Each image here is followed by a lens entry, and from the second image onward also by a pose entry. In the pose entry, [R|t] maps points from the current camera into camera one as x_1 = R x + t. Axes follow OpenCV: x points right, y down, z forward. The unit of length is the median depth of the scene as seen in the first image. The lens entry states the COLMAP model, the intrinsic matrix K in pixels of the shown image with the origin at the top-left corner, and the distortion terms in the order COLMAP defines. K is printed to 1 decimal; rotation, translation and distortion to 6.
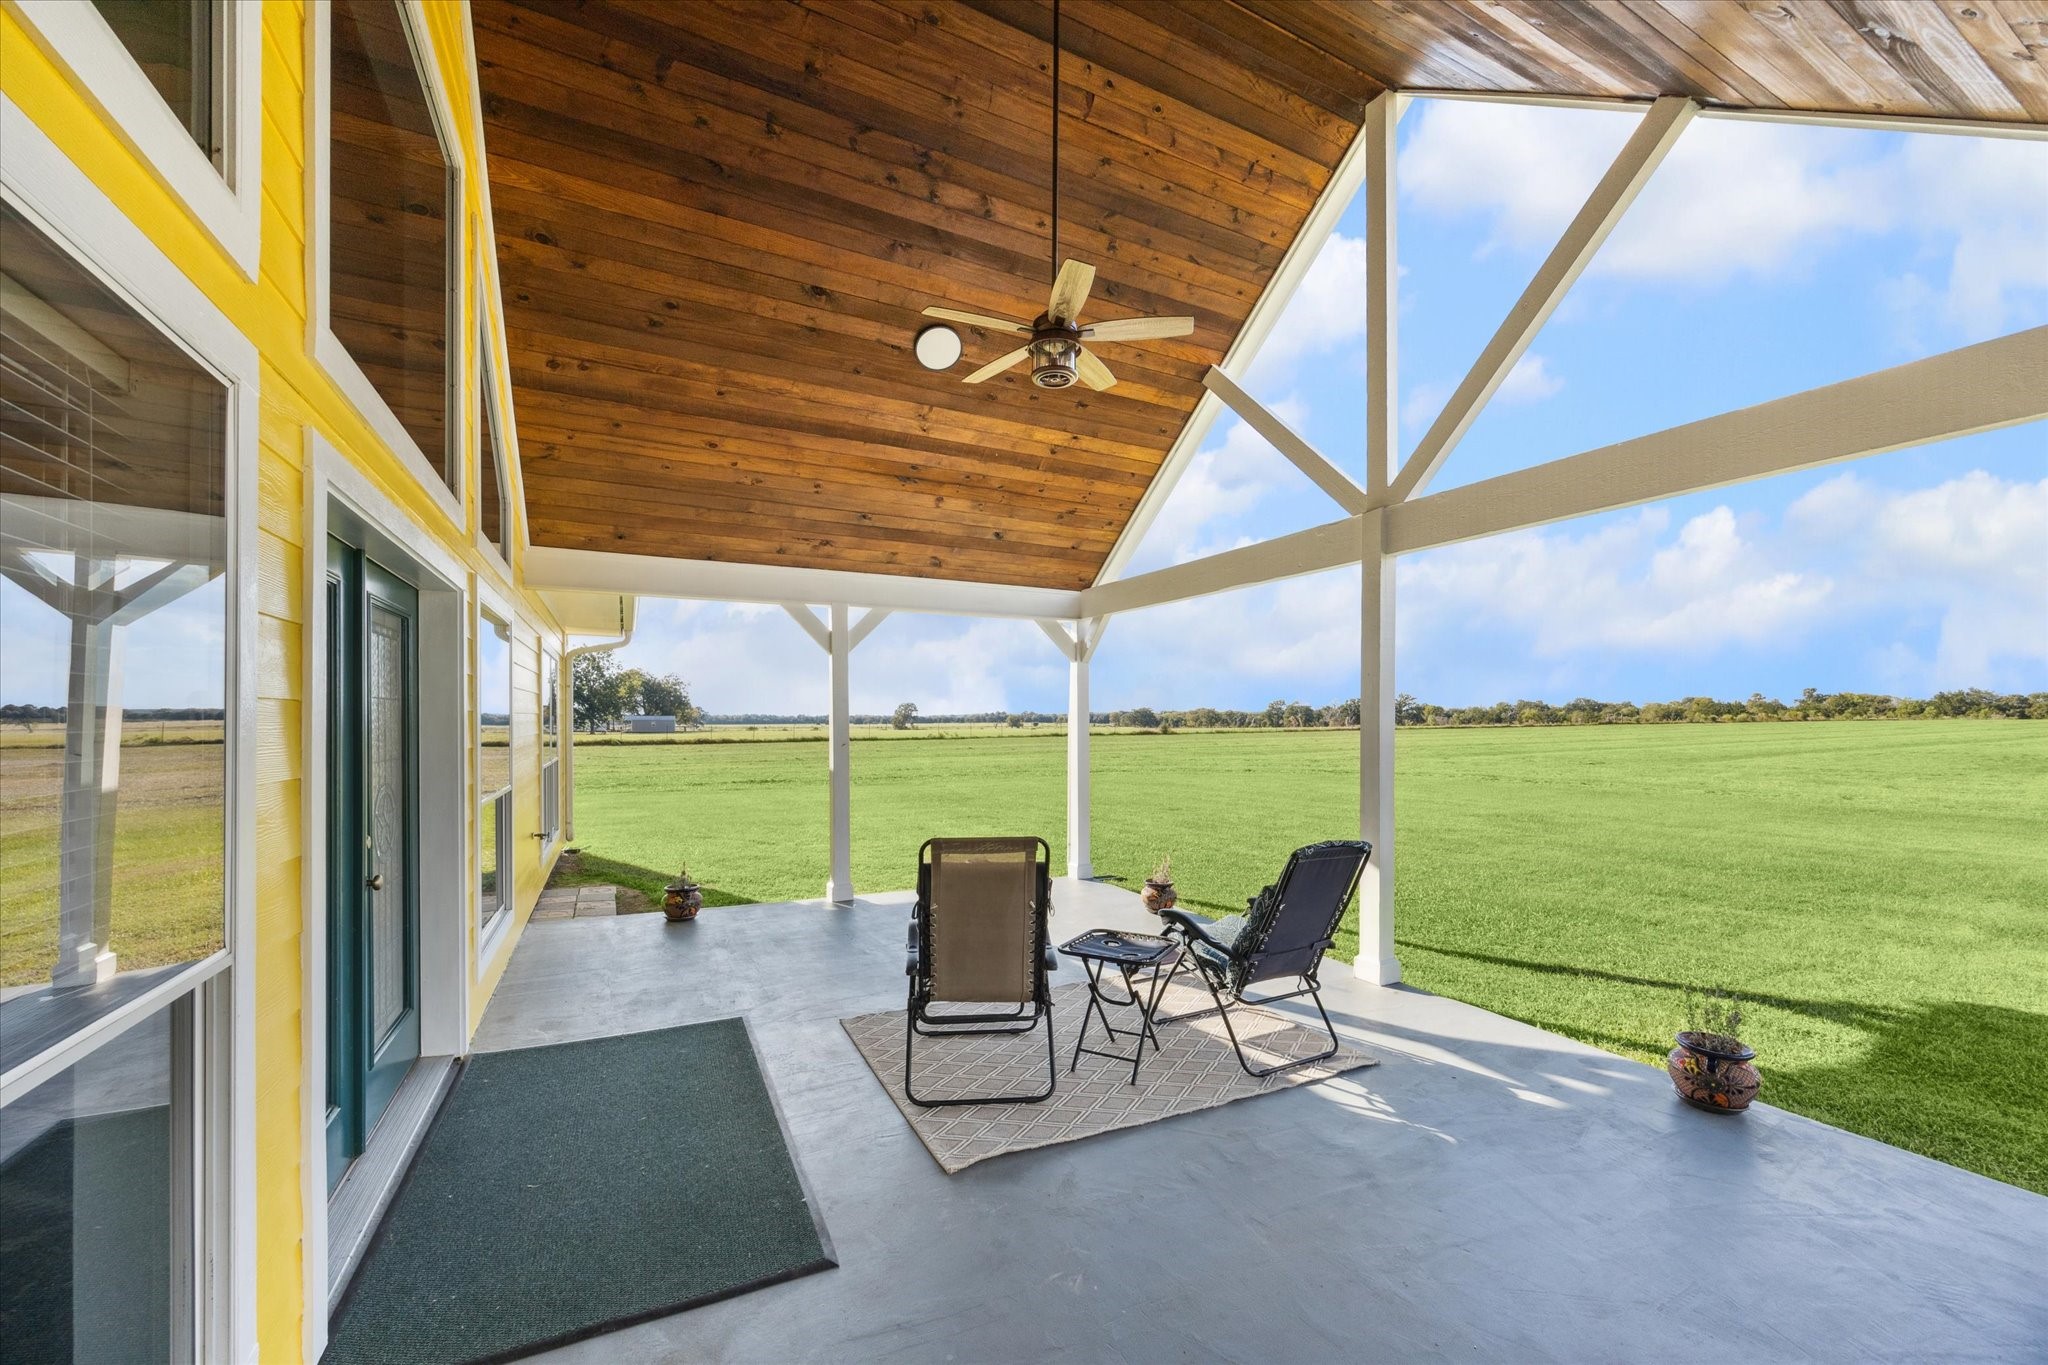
lens RADIAL K [[781.1, 0, 1021.2], [0, 781.1, 730.2], [0, 0, 1]] dist [-0.002336, -0.000408]
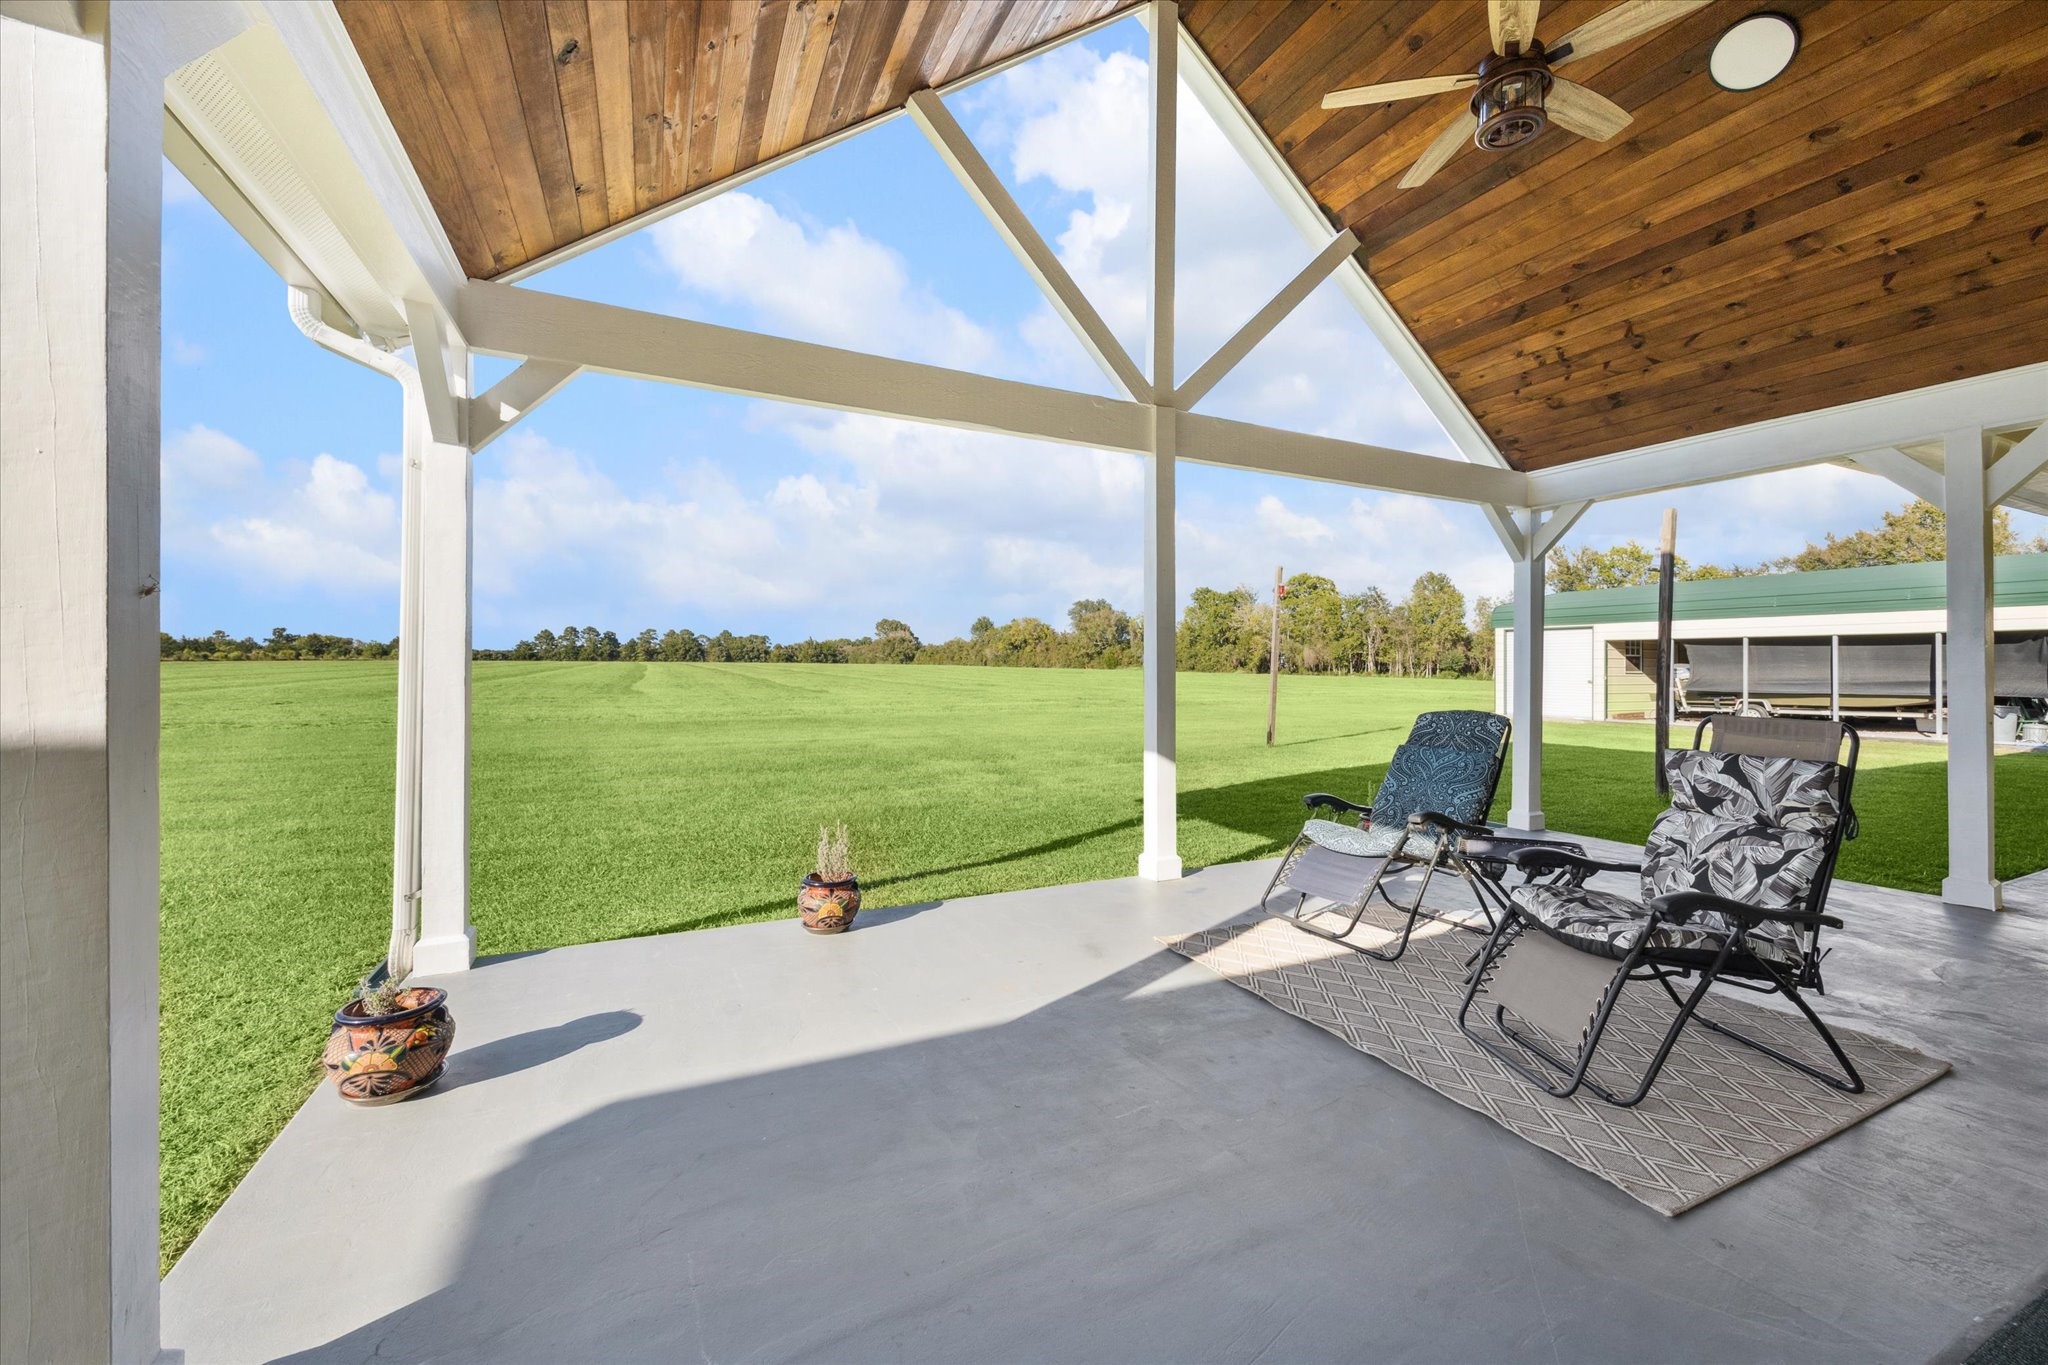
lens RADIAL K [[793.3, 0, 1028.1], [0, 793.3, 670.7], [0, 0, 1]] dist [-0.000175, -0.000096]
pose [[0.023020, 0.000390, 0.999735, -0.655410], [-0.002711, 0.999996, -0.000328, 0.067916], [-0.999731, -0.002702, 0.023021, 1.315395]]
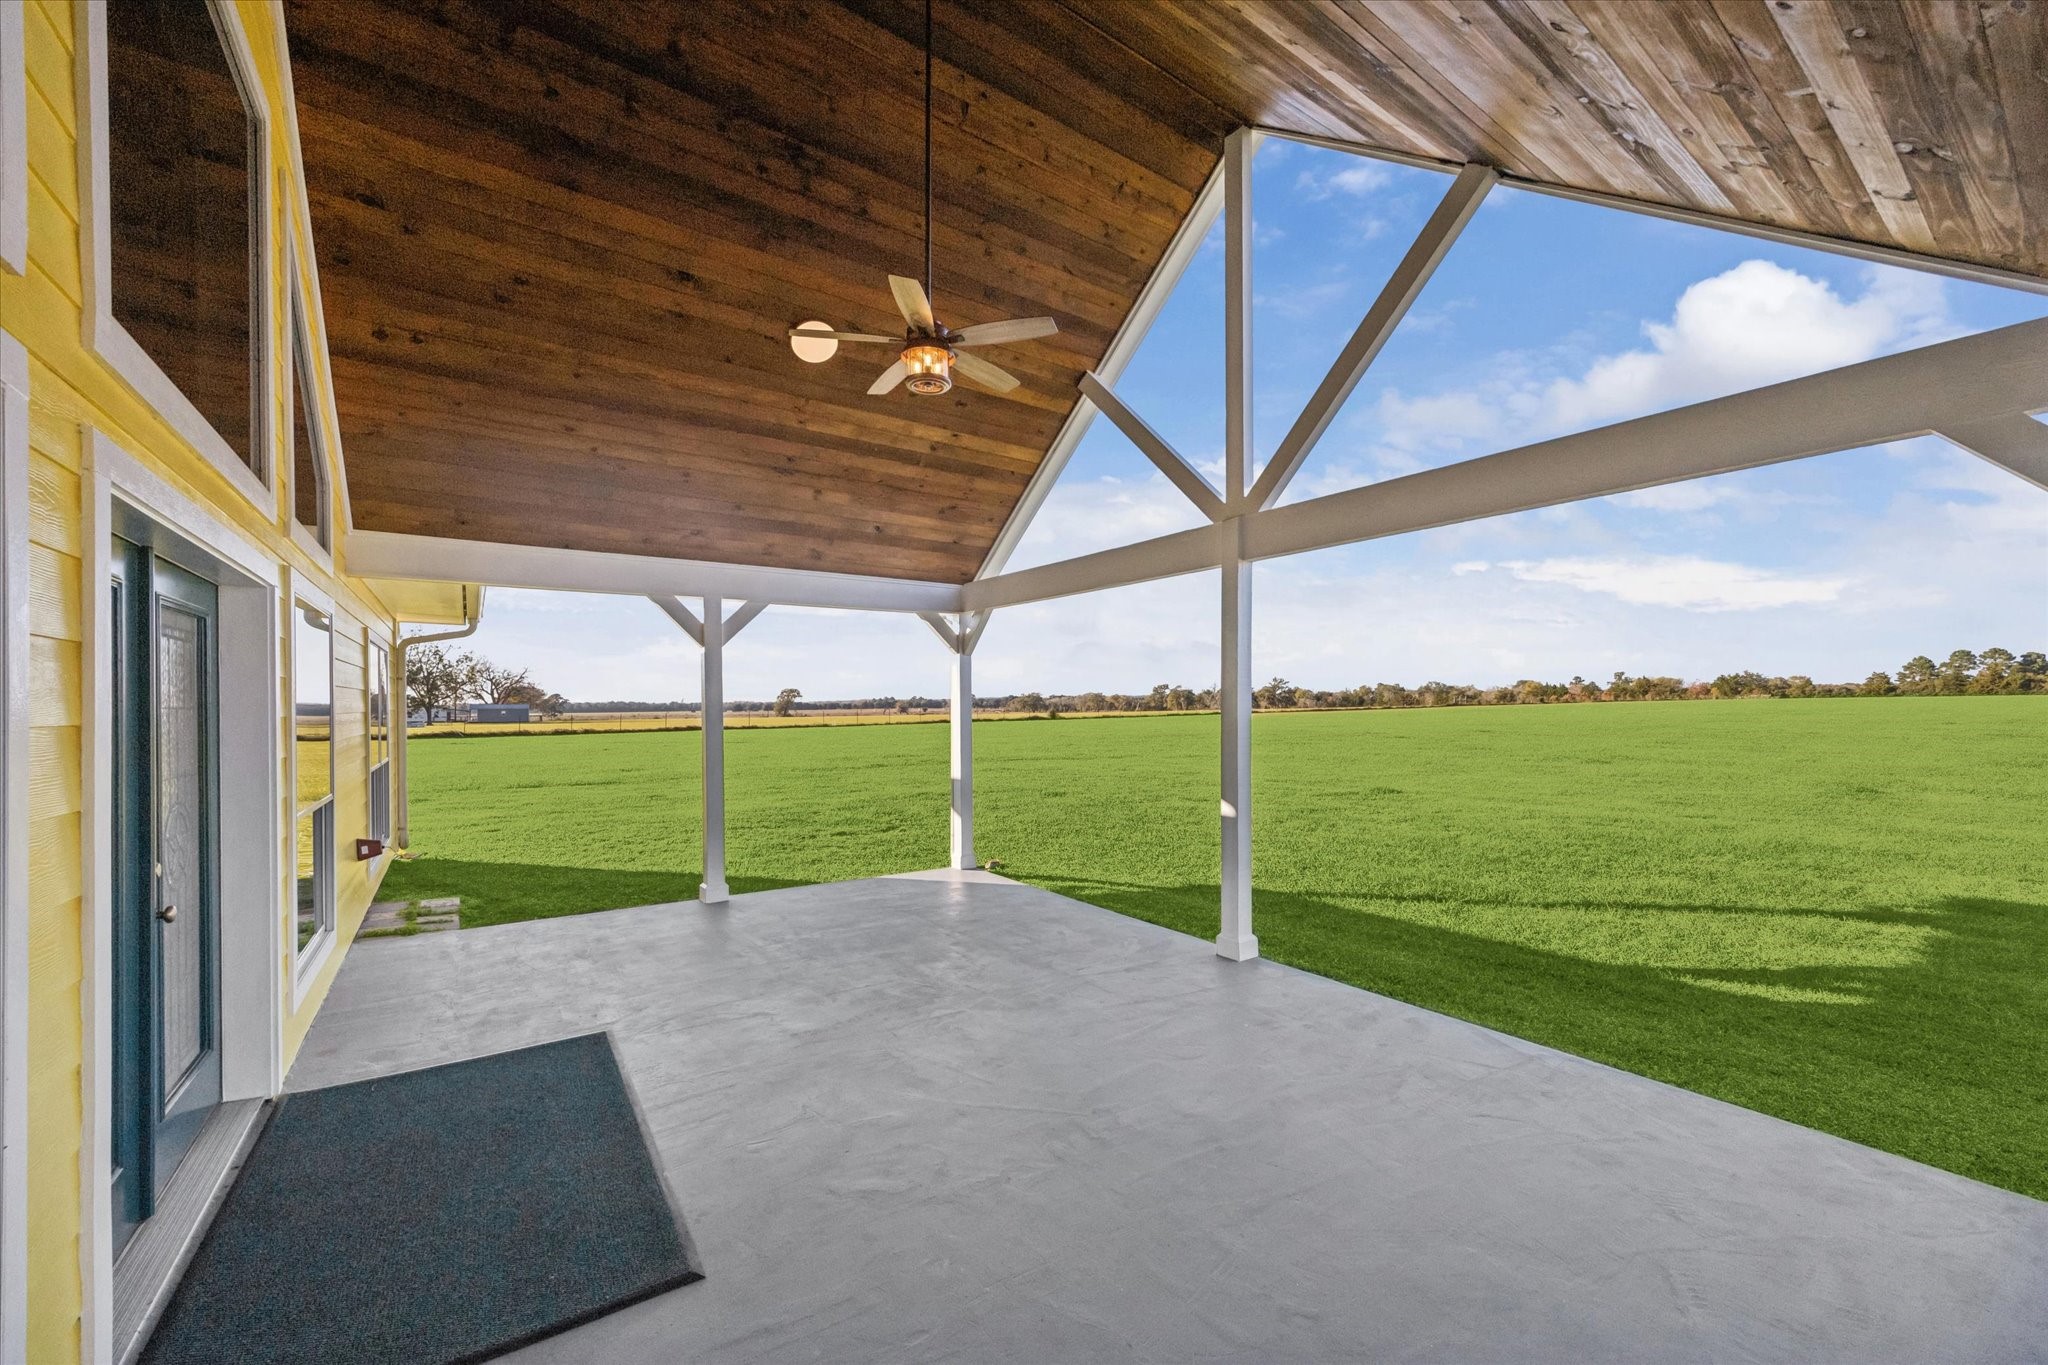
lens RADIAL K [[784.8, 0, 1031.1], [0, 784.8, 712.0], [0, 0, 1]] dist [0.008175, -0.002733]
pose [[0.988681, -0.005927, 0.149918, 0.015744], [0.006148, 0.999981, -0.001007, -0.018053], [-0.149909, 0.001917, 0.988698, -0.032678]]
